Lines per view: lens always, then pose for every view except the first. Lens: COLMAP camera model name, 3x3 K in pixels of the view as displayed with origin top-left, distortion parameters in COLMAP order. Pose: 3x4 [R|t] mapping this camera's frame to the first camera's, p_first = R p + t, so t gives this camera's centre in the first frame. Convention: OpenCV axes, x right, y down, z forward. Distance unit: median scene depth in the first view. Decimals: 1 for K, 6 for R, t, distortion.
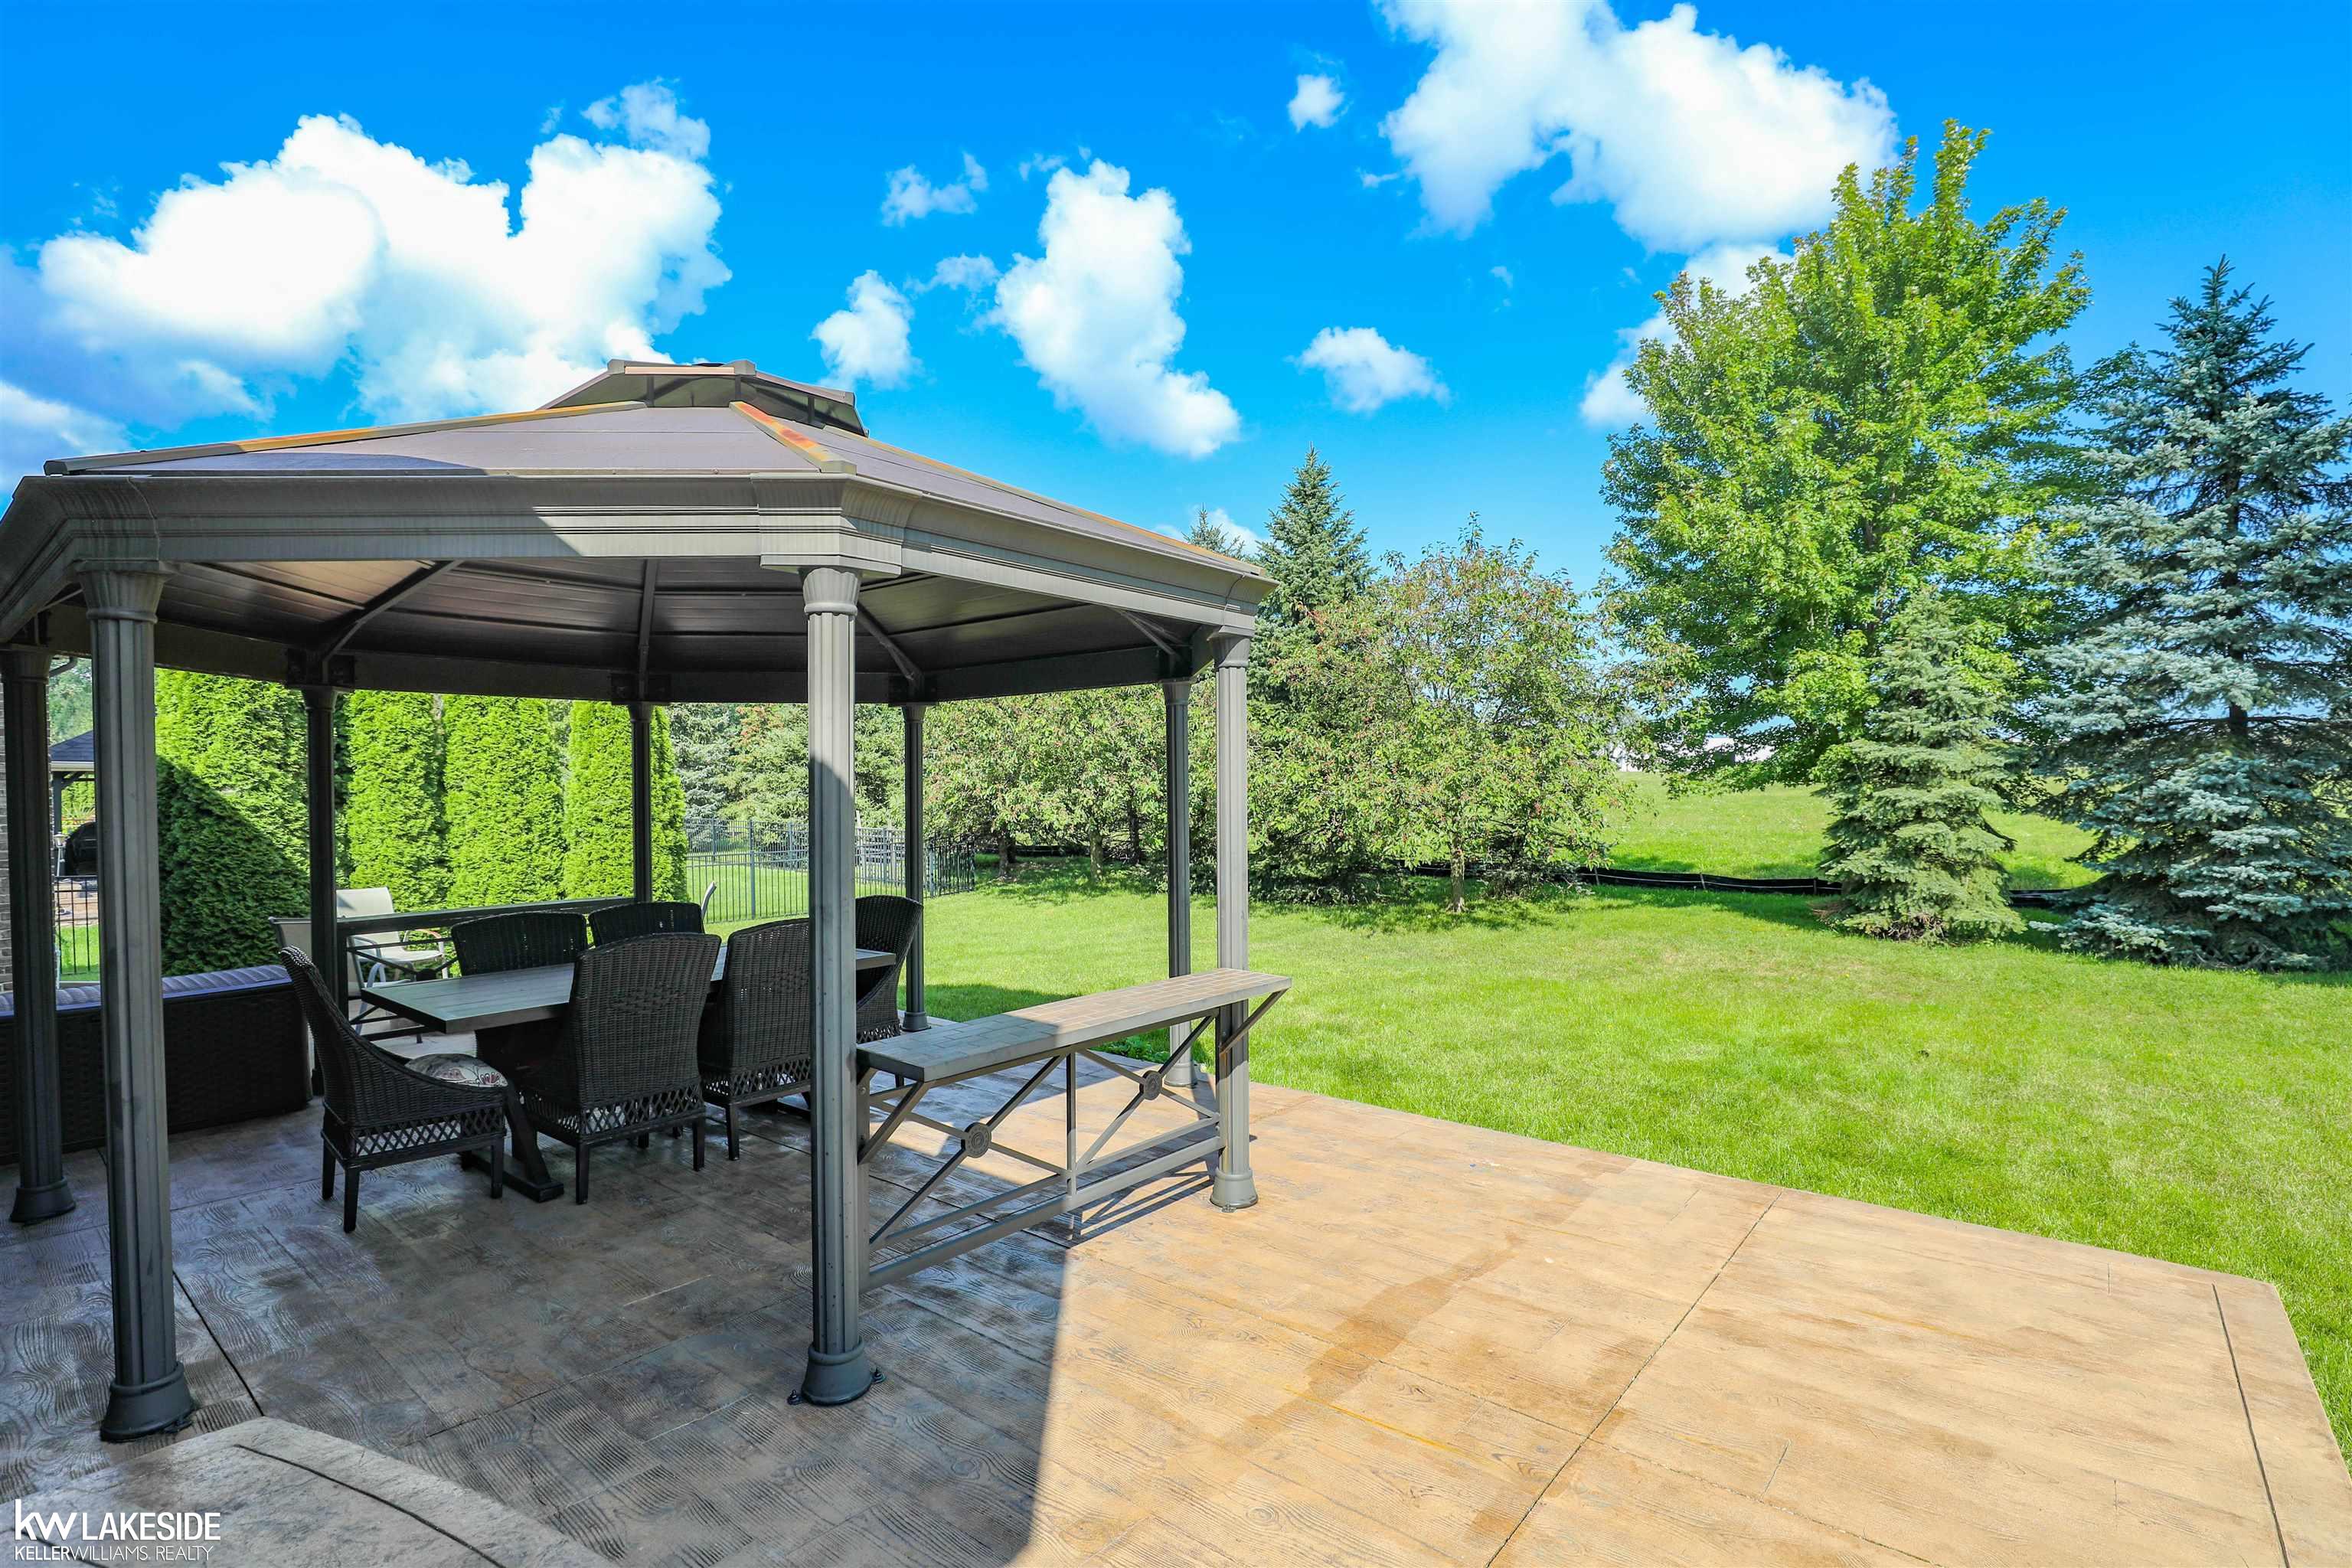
lens RADIAL K [[1127.1, 0, 1162.3], [0, 1127.1, 793.6], [0, 0, 1]] dist [-0.022186, 0.002030]
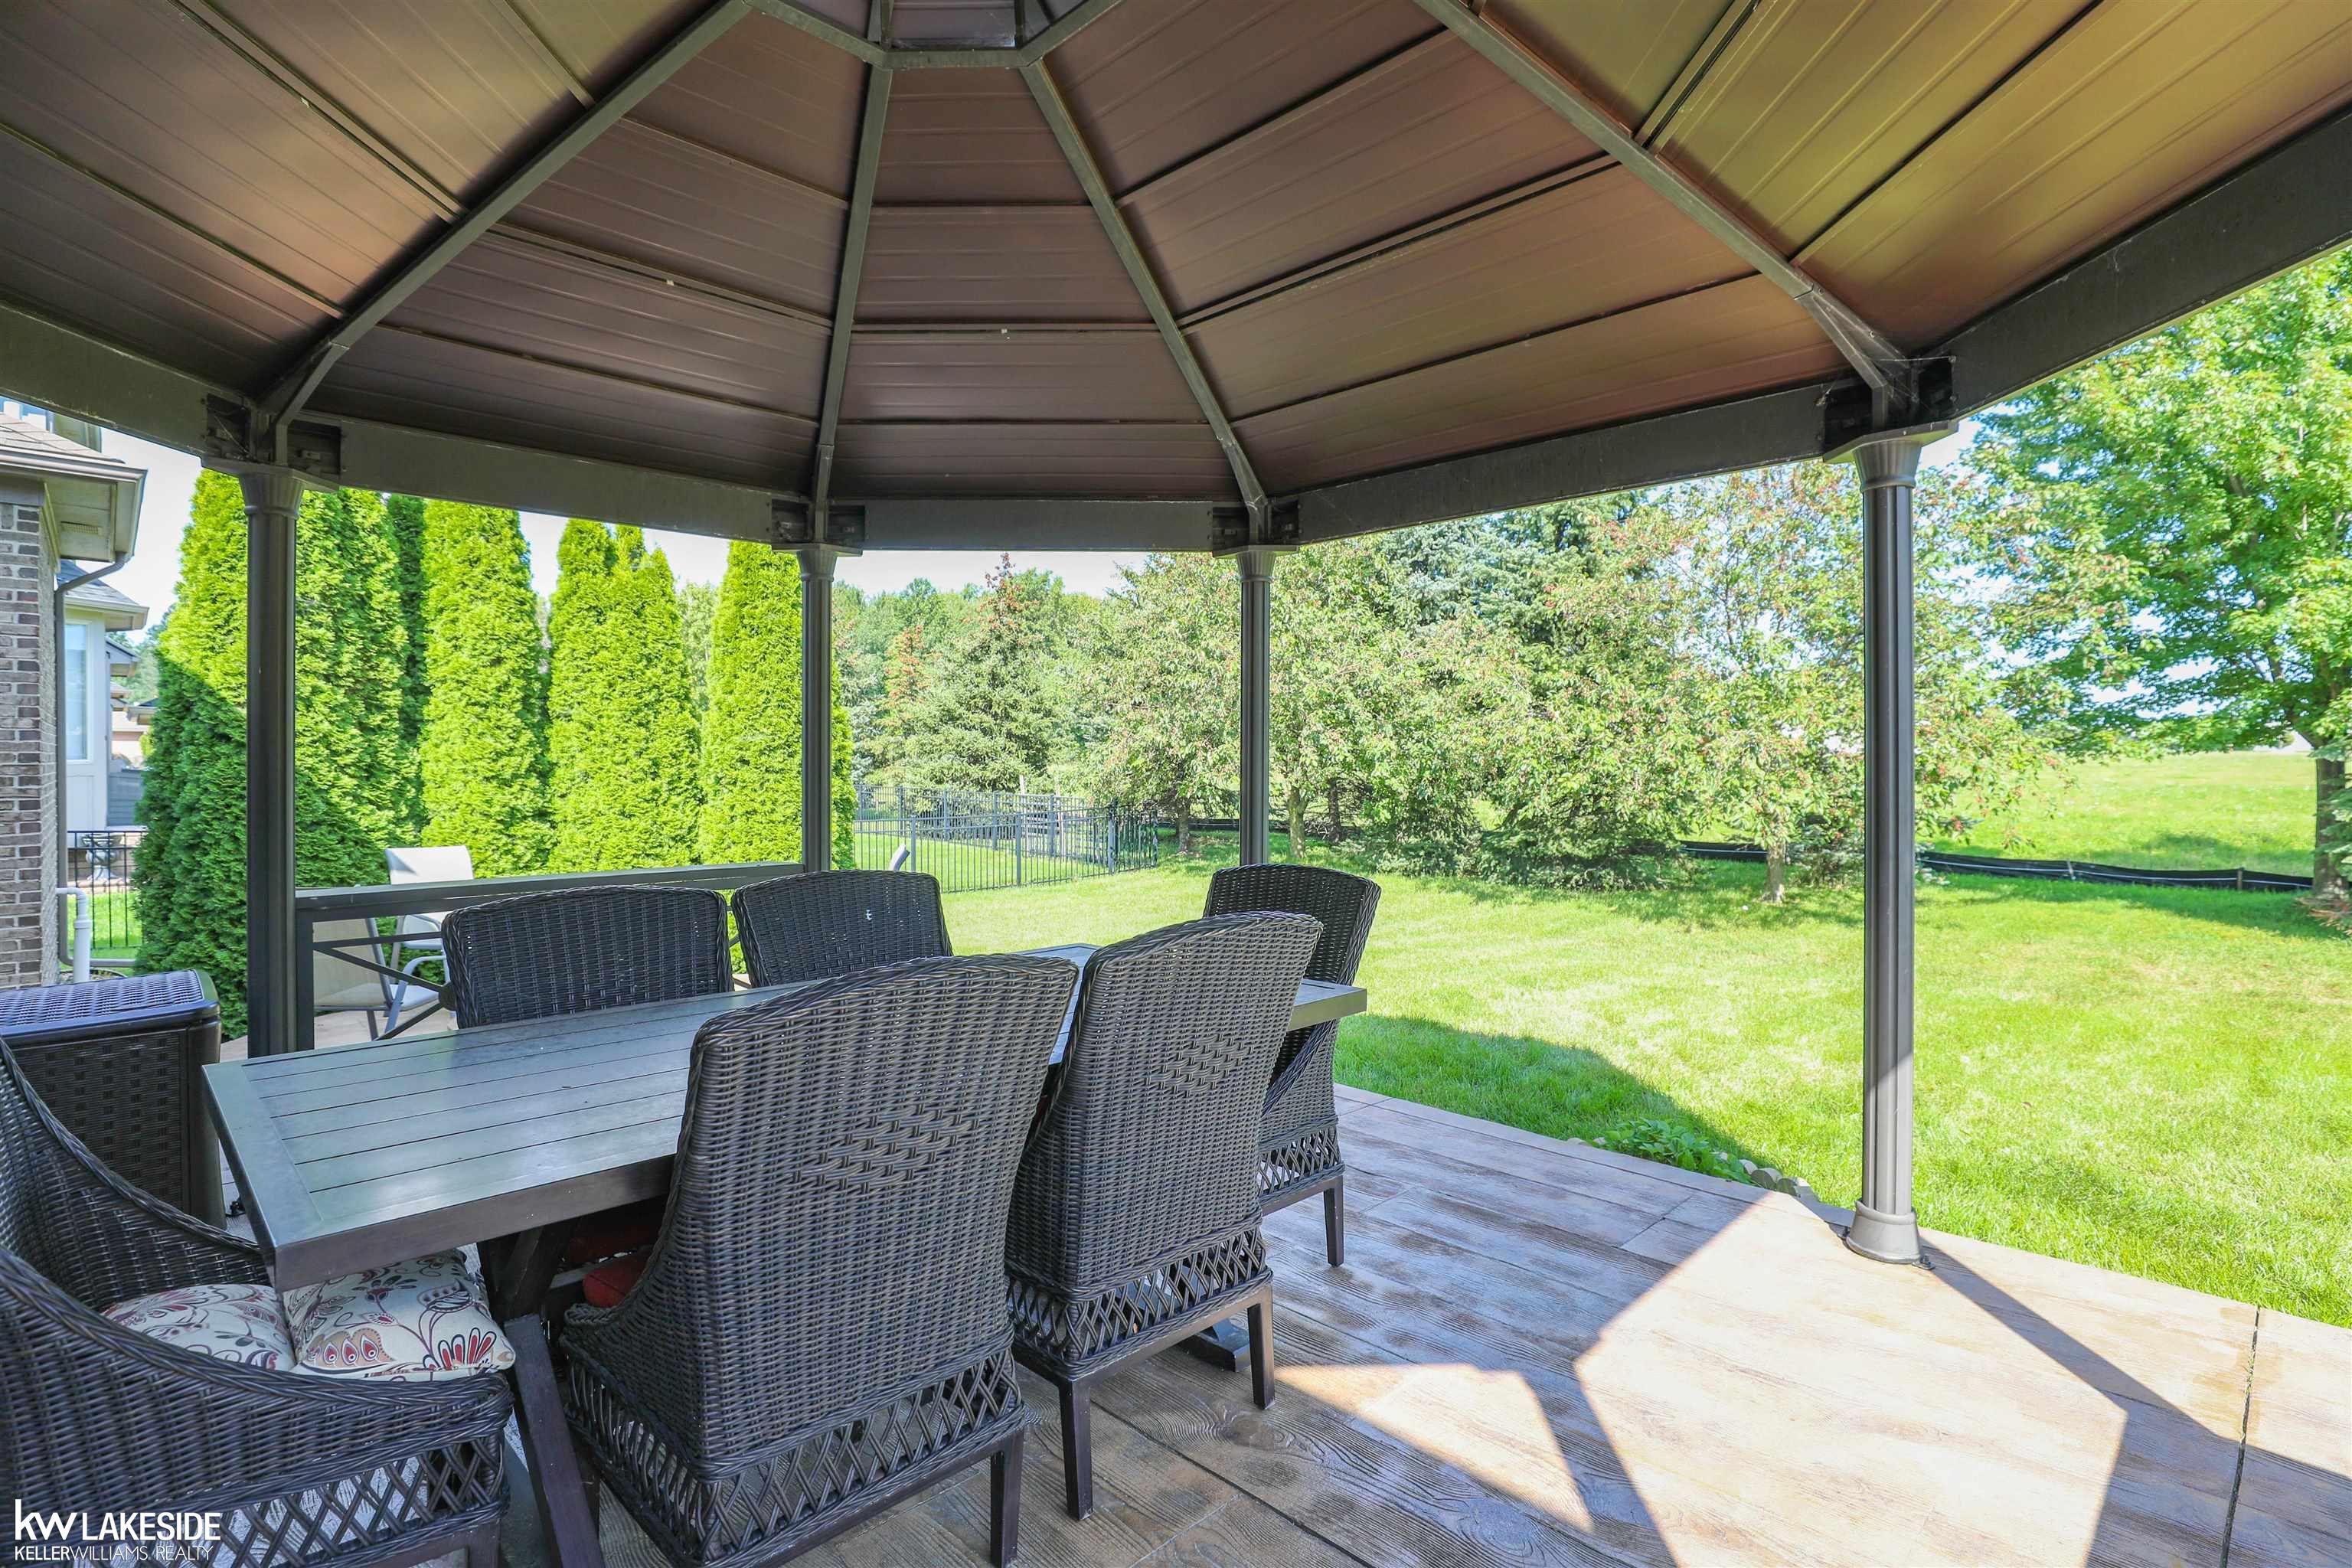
lens RADIAL K [[1127.1, 0, 1181.6], [0, 1127.1, 759.9], [0, 0, 1]] dist [-0.022186, 0.002030]
pose [[0.995806, 0.008501, -0.091090, -0.146442], [-0.009626, 0.999883, -0.011917, 0.028876], [0.090978, 0.012744, 0.995771, 0.284197]]
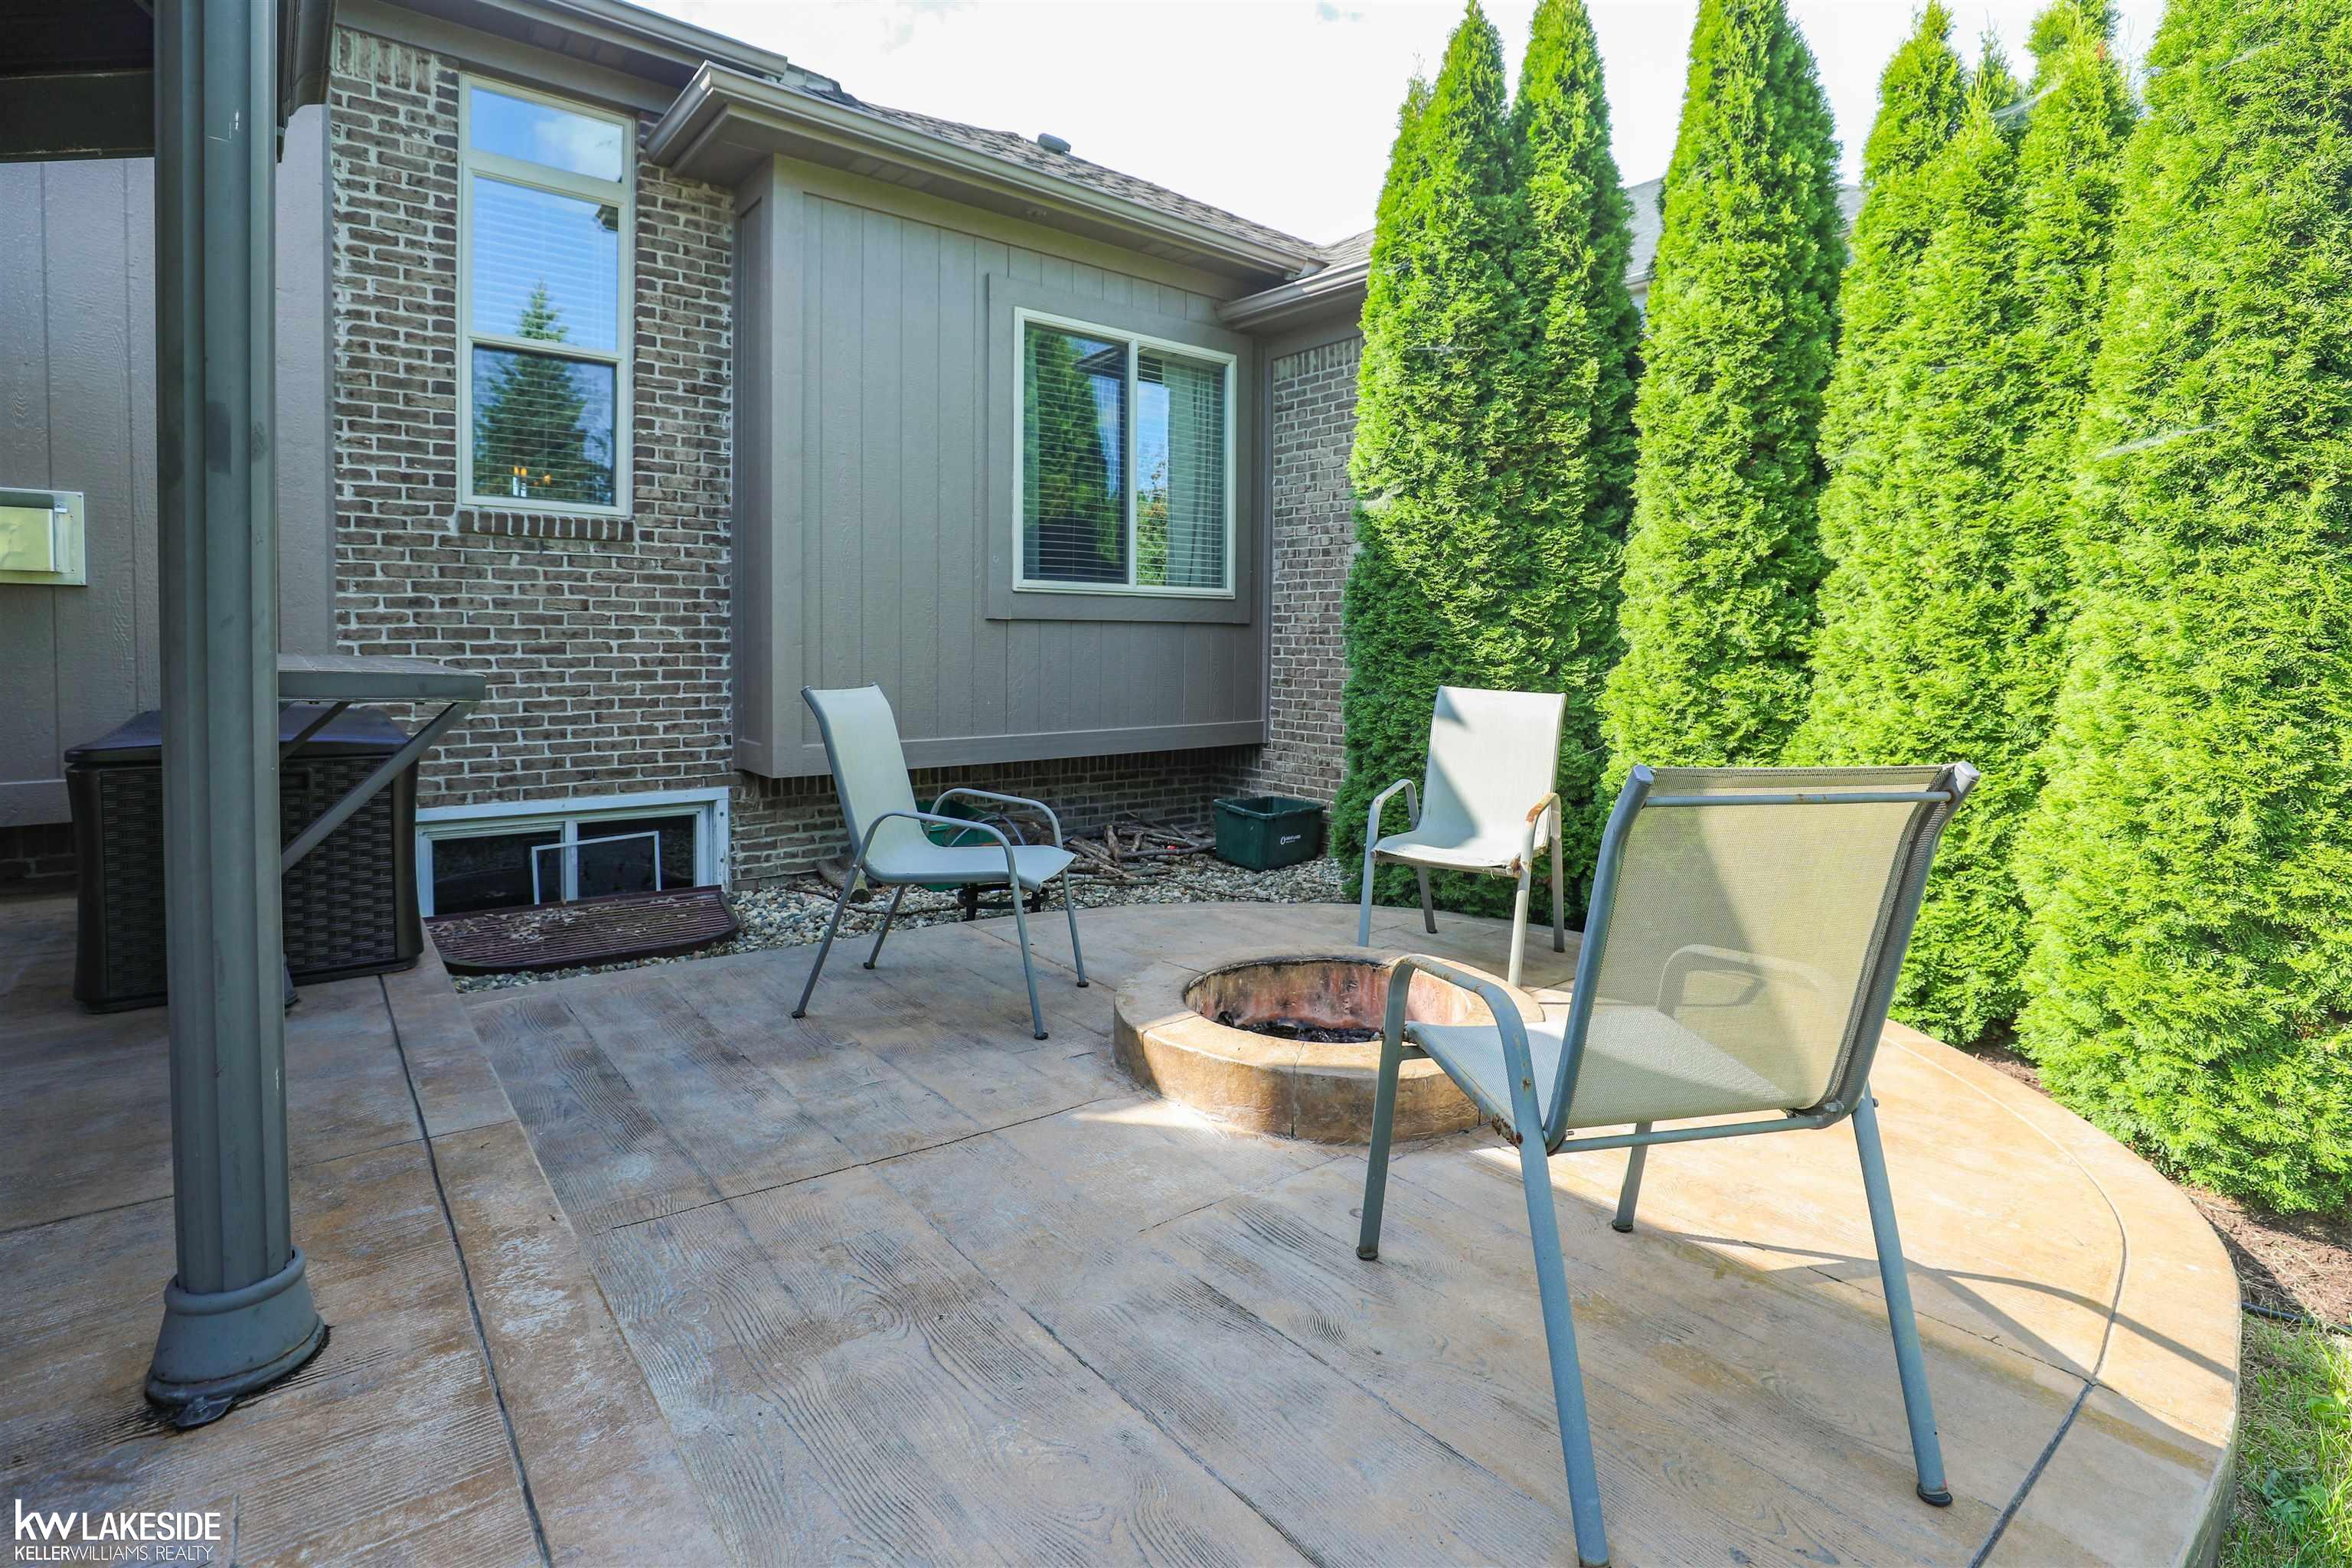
lens RADIAL K [[1127.1, 0, 1157.6], [0, 1127.1, 672.3], [0, 0, 1]] dist [-0.022186, 0.002030]
pose [[-0.183690, 0.029471, -0.982542, -0.207600], [-0.028536, 0.998969, 0.035298, 0.058793], [0.982570, 0.034521, -0.182659, 0.842136]]
